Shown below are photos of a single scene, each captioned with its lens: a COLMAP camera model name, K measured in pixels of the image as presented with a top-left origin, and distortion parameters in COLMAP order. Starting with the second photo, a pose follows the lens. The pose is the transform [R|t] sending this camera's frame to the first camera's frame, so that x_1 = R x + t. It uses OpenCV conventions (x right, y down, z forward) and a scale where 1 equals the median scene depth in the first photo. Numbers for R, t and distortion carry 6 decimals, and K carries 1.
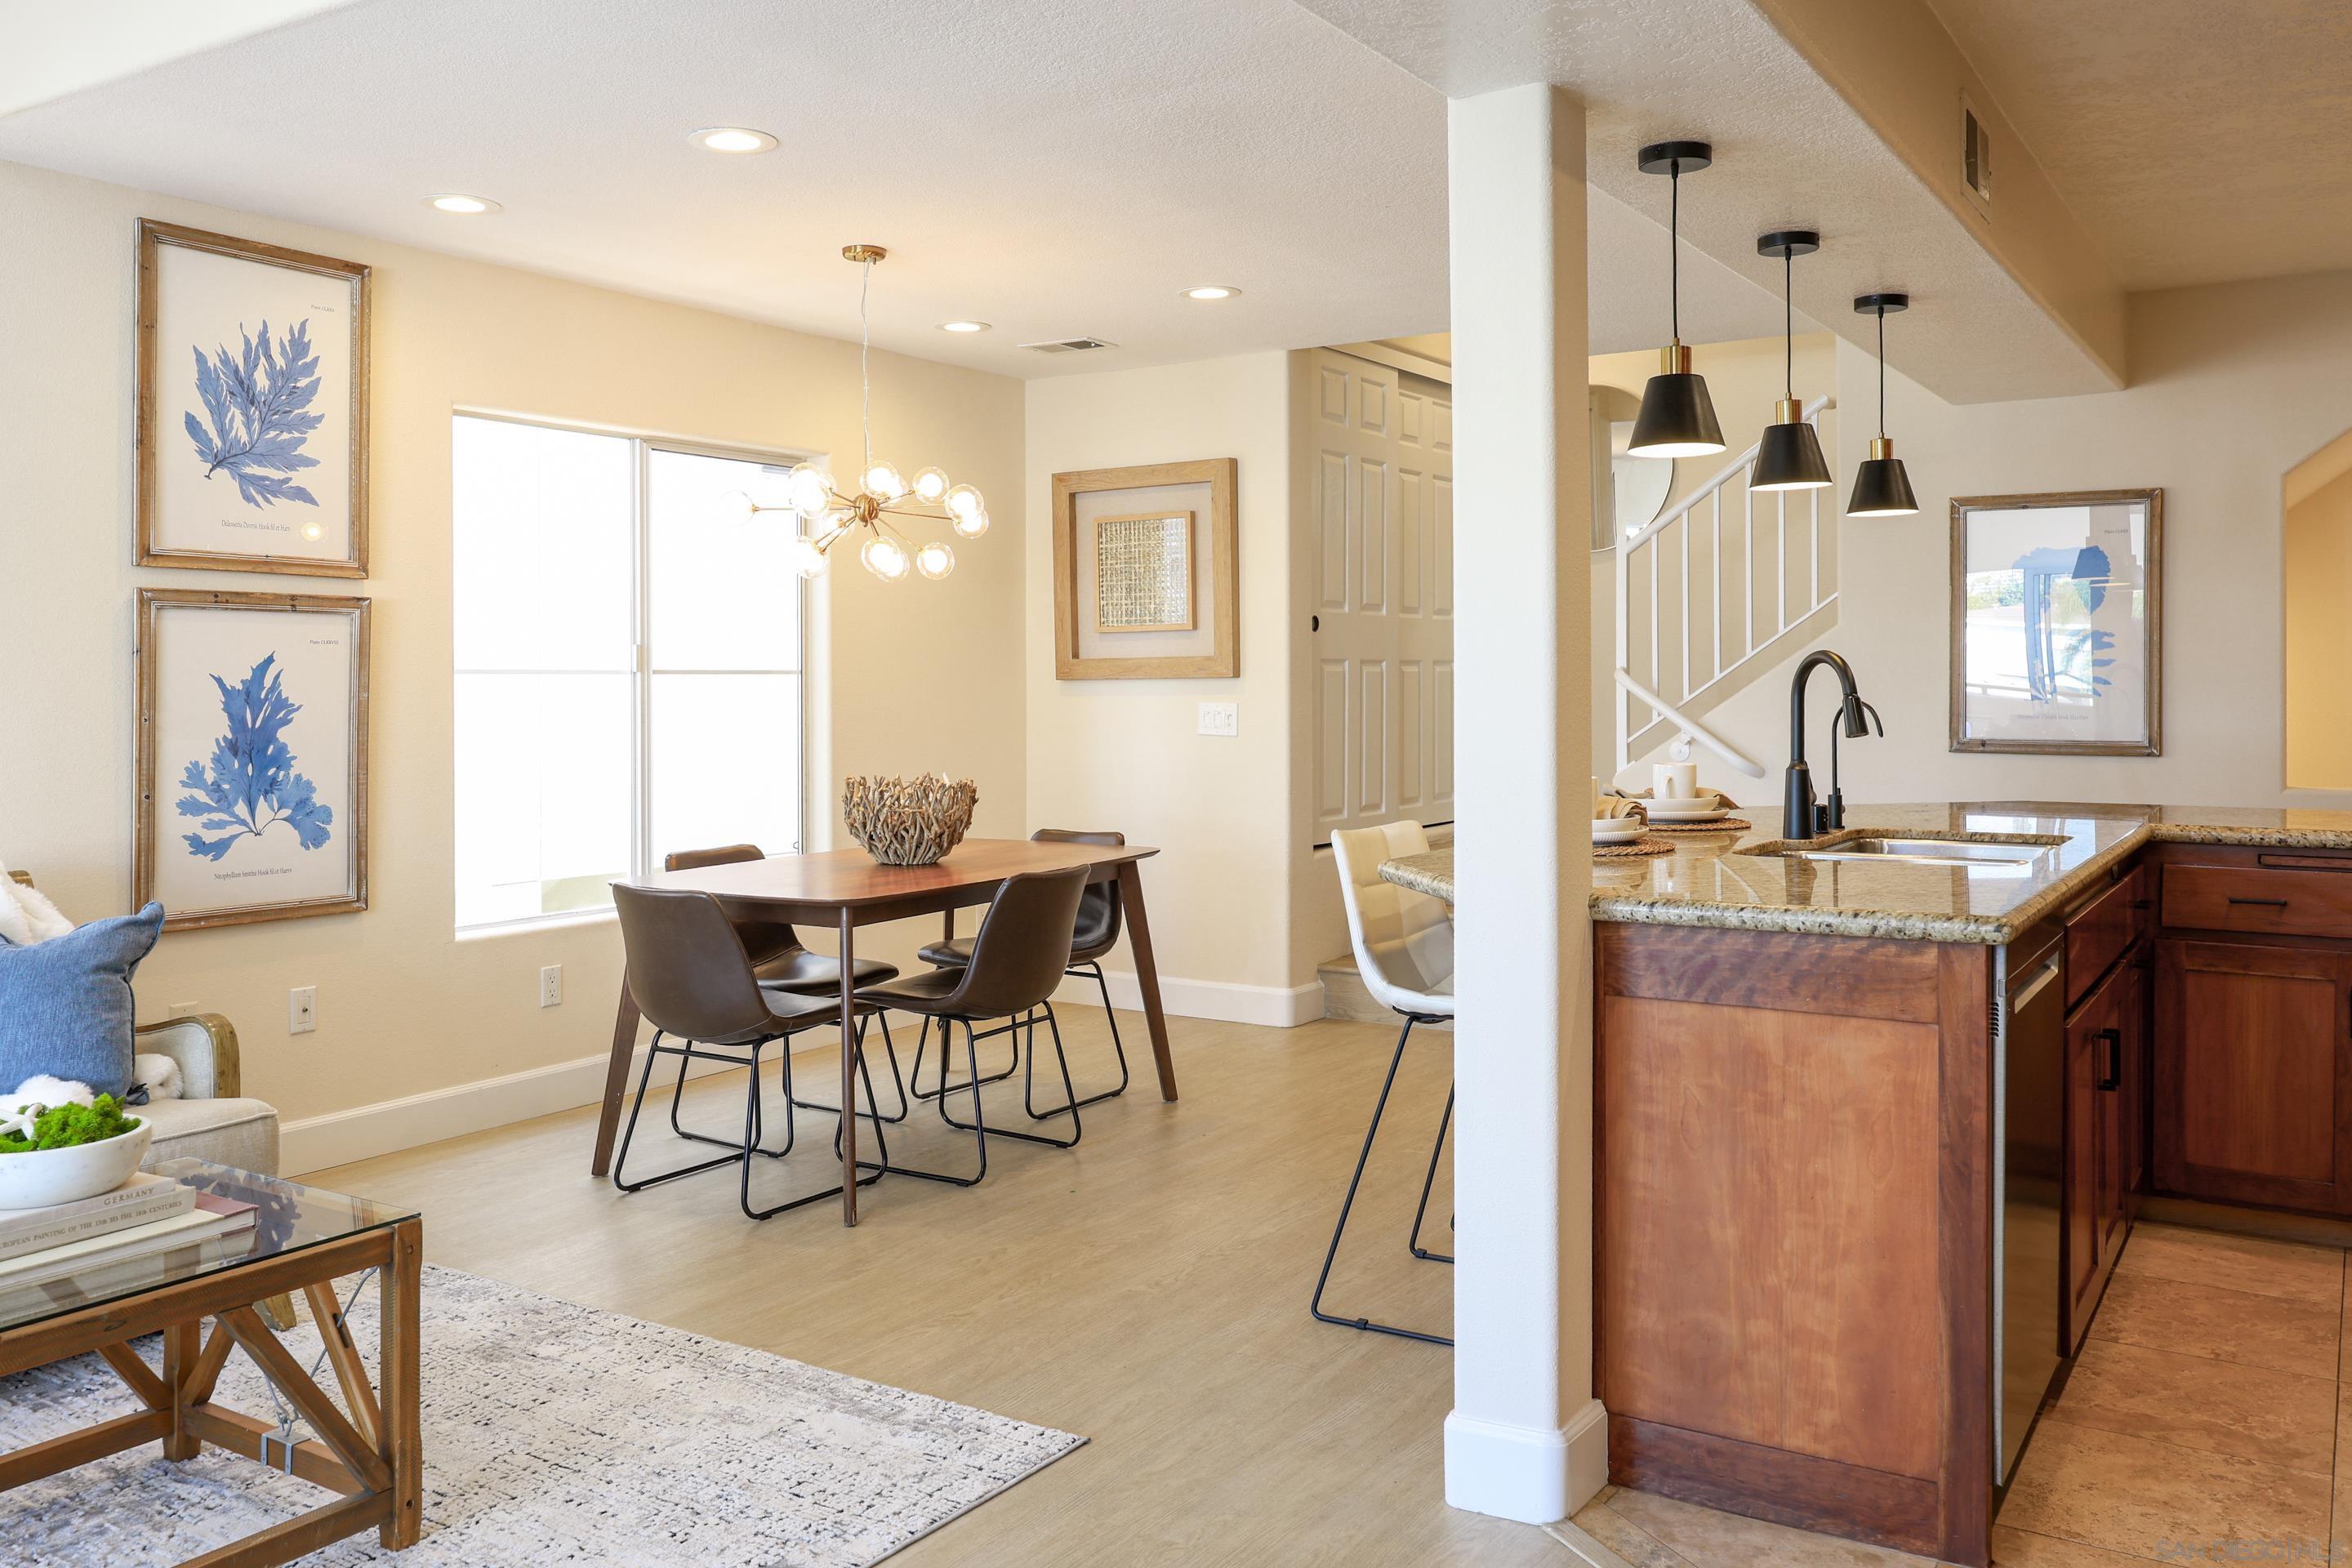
lens RADIAL K [[1917.8, 0, 1108.6], [0, 1917.8, 685.2], [0, 0, 1]] dist [-0.016795, 0.025541]
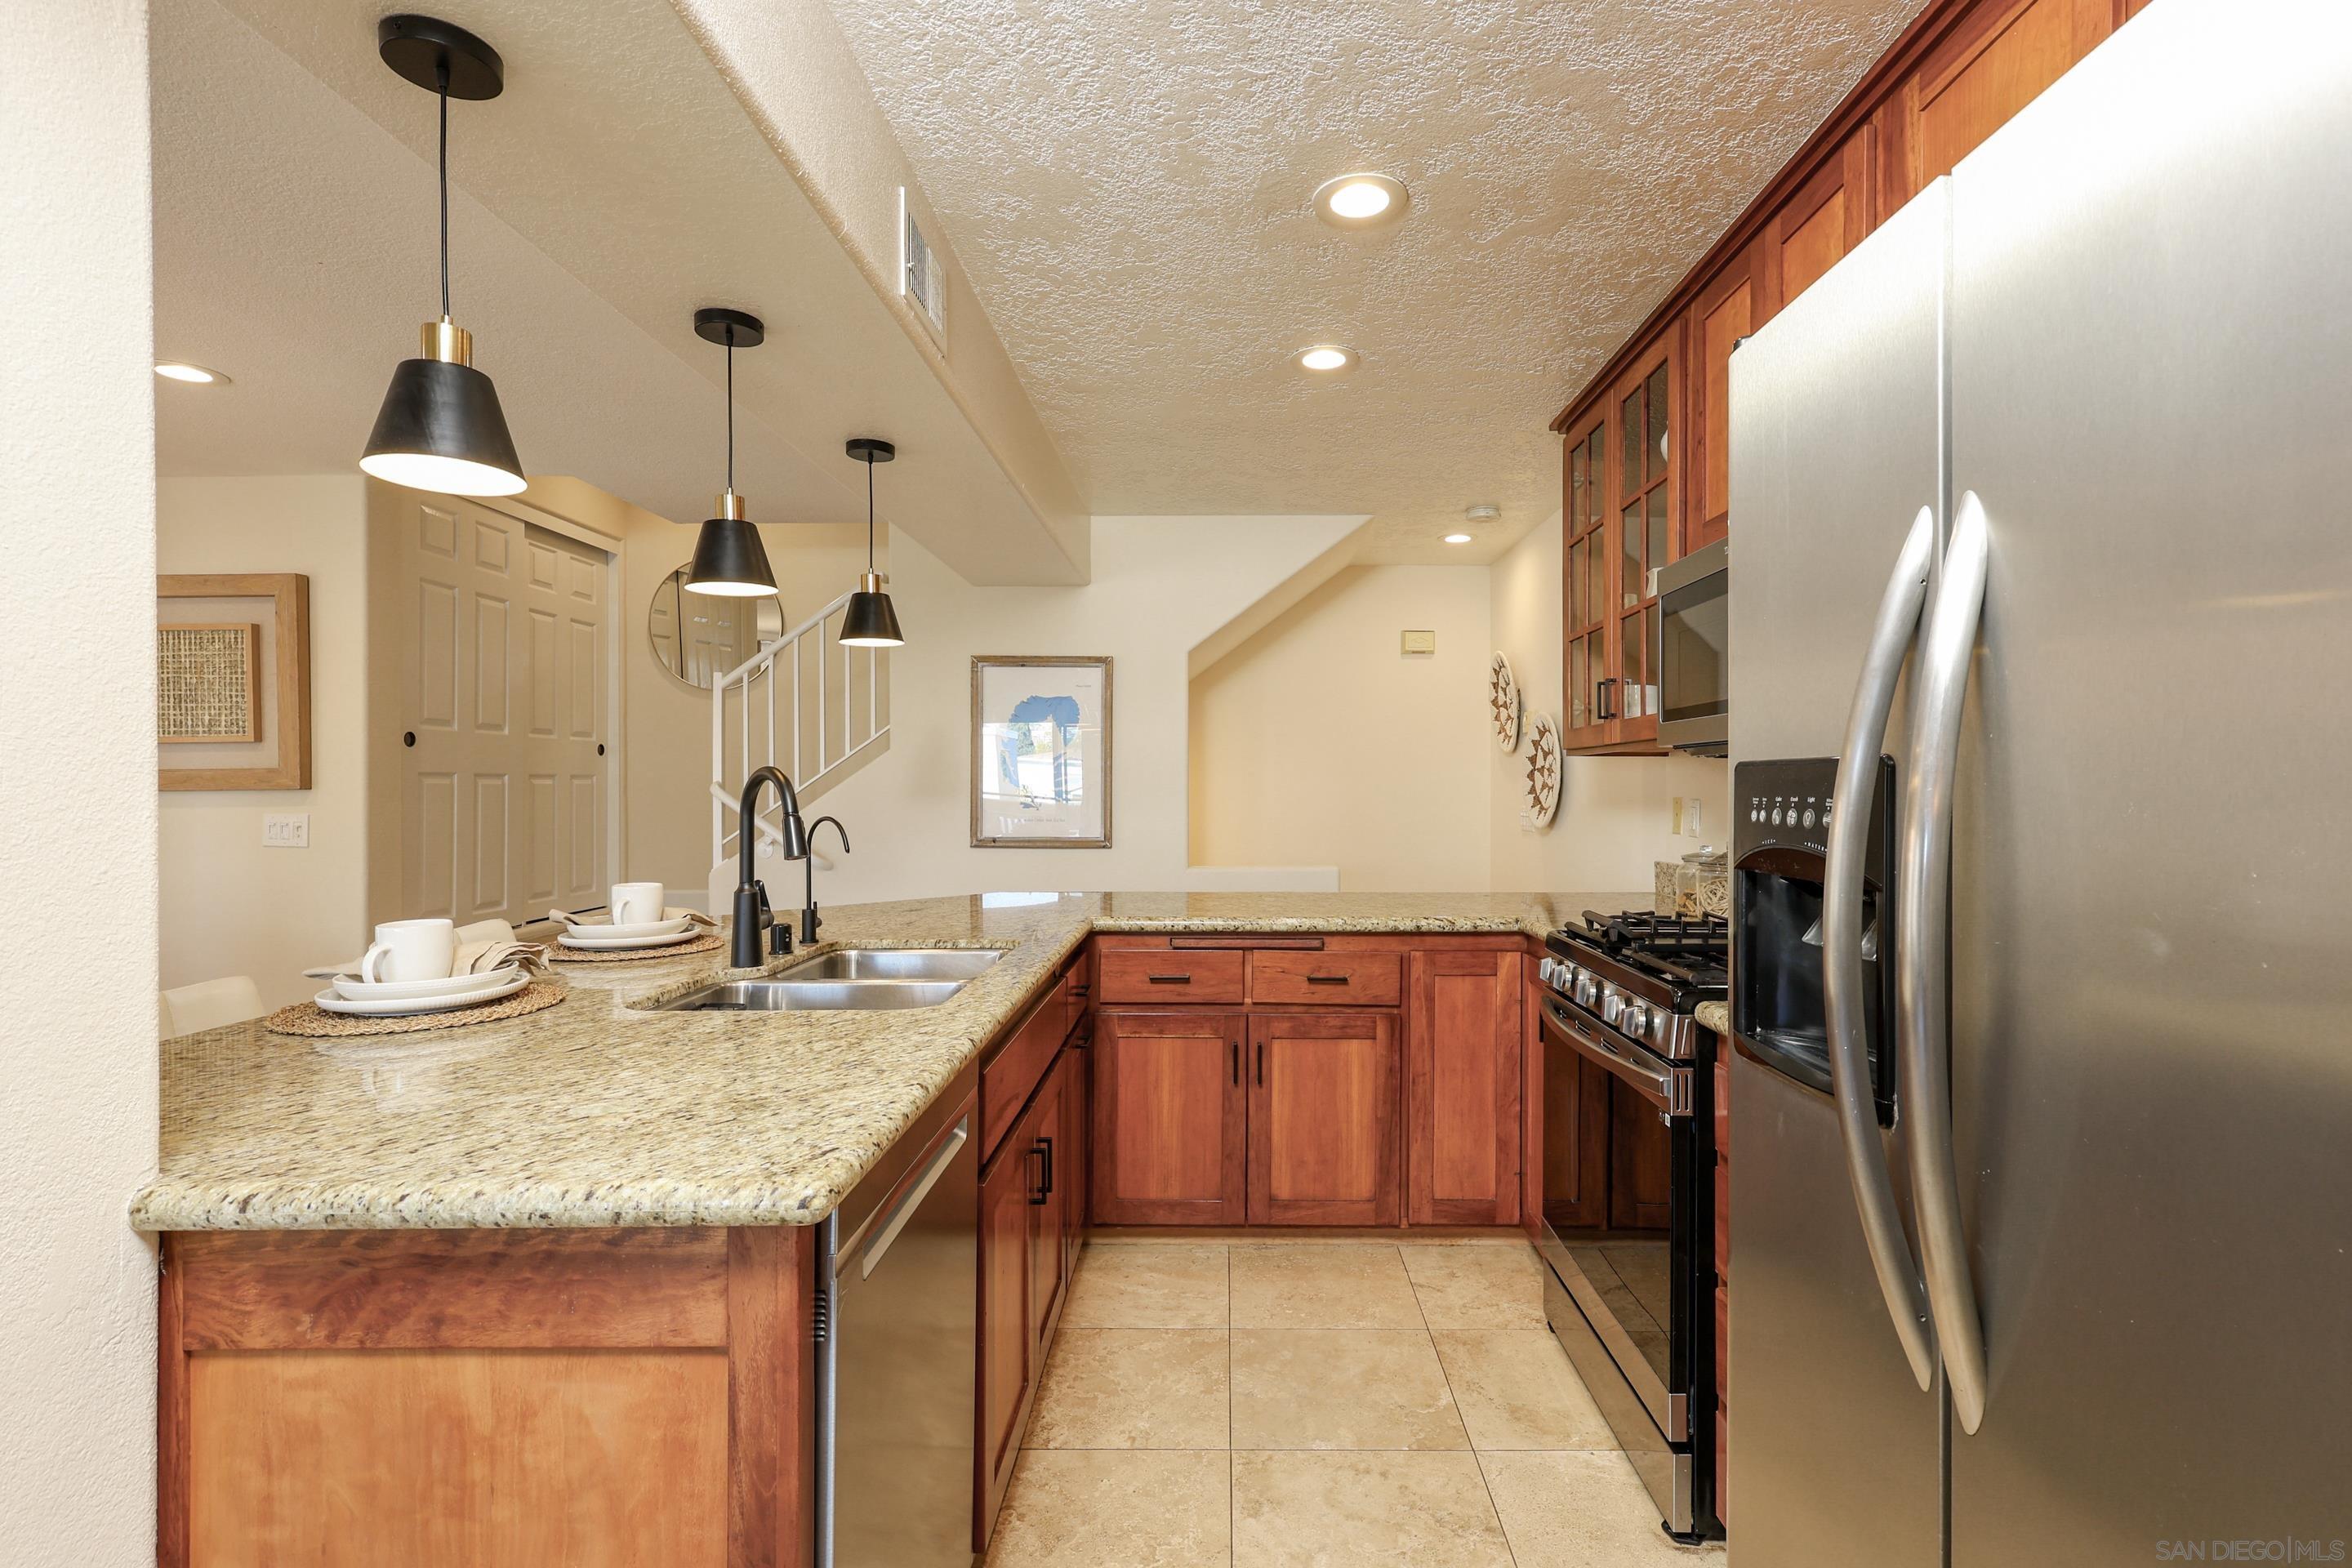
lens RADIAL K [[1117.6, 0, 1235.5], [0, 1117.6, 786.1], [0, 0, 1]] dist [0.003563, -0.000072]
pose [[0.828153, 0.003778, 0.560490, 0.195242], [-0.000786, 0.999984, -0.005578, -0.004293], [-0.560502, 0.004179, 0.828143, 0.319036]]
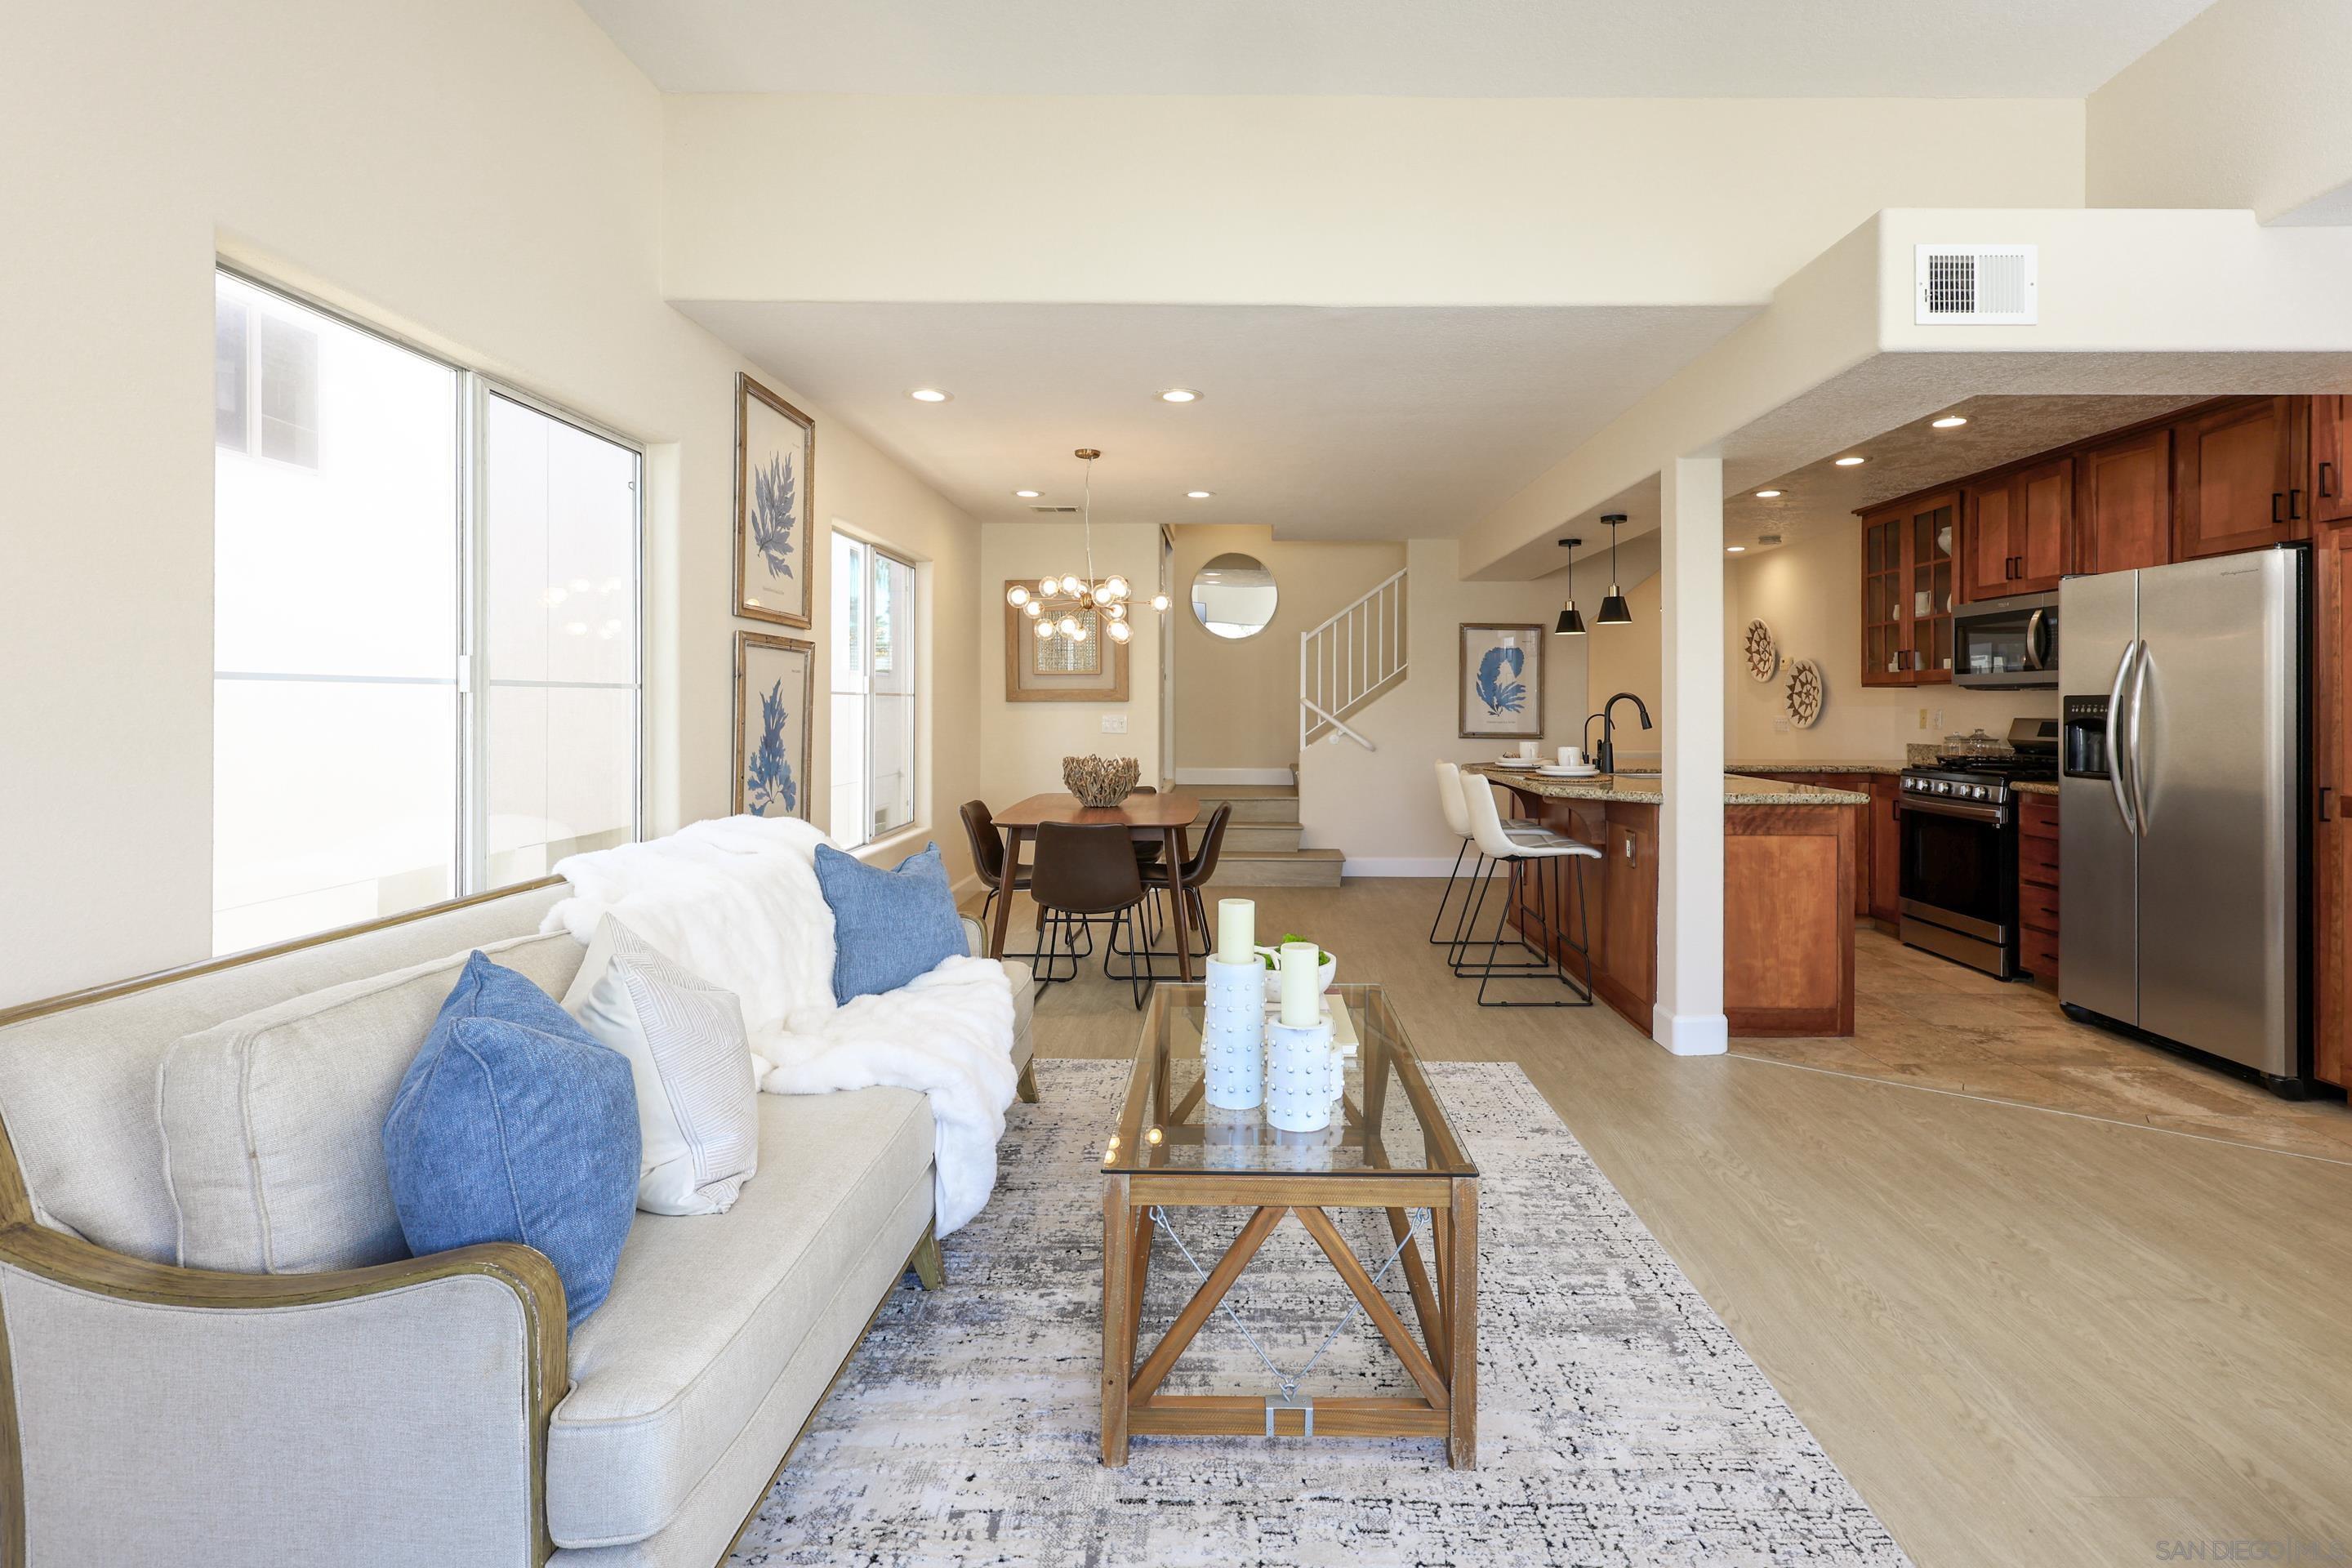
lens RADIAL K [[1132.6, 0, 1226.7], [0, 1132.6, 687.8], [0, 0, 1]] dist [0.001100, 0.000746]
pose [[0.829253, 0.016531, 0.558628, -0.619893], [-0.007095, 0.999793, -0.019055, 0.004434], [-0.558828, 0.011838, 0.829199, 0.088593]]
